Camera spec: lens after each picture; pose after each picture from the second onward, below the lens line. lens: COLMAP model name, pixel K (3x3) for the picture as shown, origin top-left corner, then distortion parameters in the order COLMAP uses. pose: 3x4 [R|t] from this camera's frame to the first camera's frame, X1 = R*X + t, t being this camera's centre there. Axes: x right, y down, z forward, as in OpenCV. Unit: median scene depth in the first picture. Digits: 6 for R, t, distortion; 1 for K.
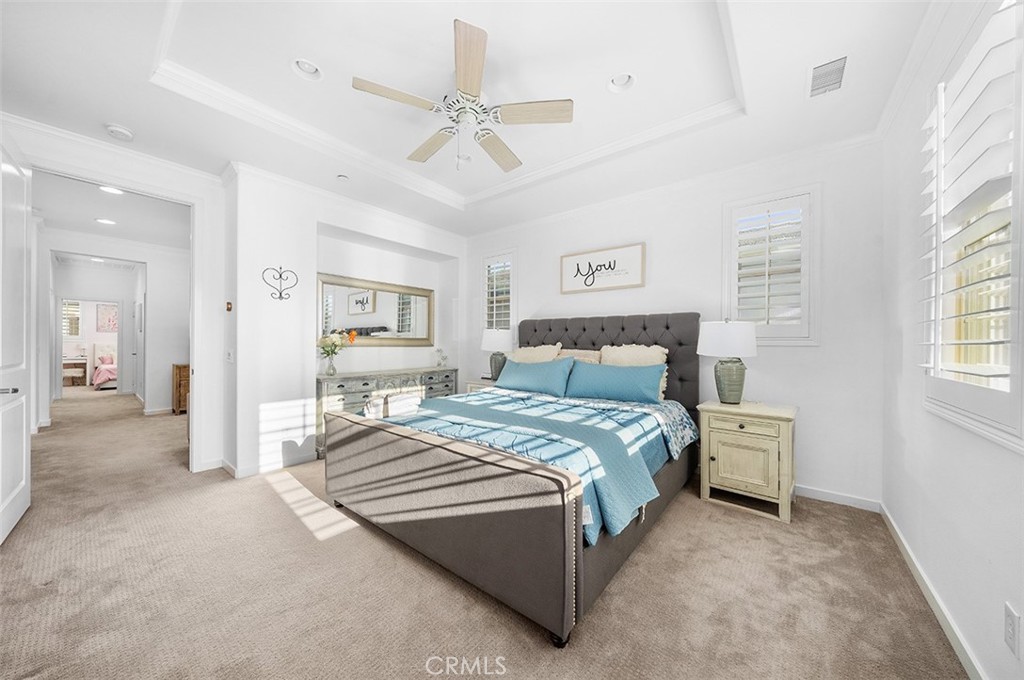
lens RADIAL K [[354.0, 0, 521.0], [0, 354.0, 338.0], [0, 0, 1]] dist [-0.026596, 0.002192]
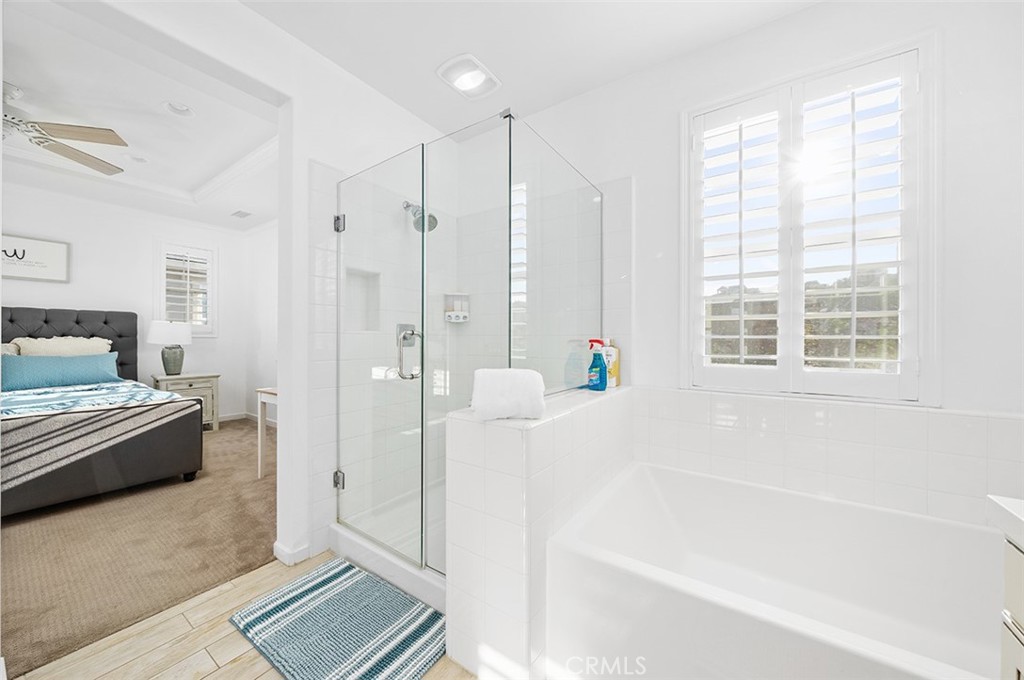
lens RADIAL K [[354.0, 0, 519.5], [0, 354.0, 340.1], [0, 0, 1]] dist [-0.026596, 0.002192]
pose [[-0.083996, -0.011295, 0.996402, -0.812566], [-0.024389, 0.999660, 0.009276, -0.014266], [-0.996168, -0.023522, -0.084242, -0.307062]]
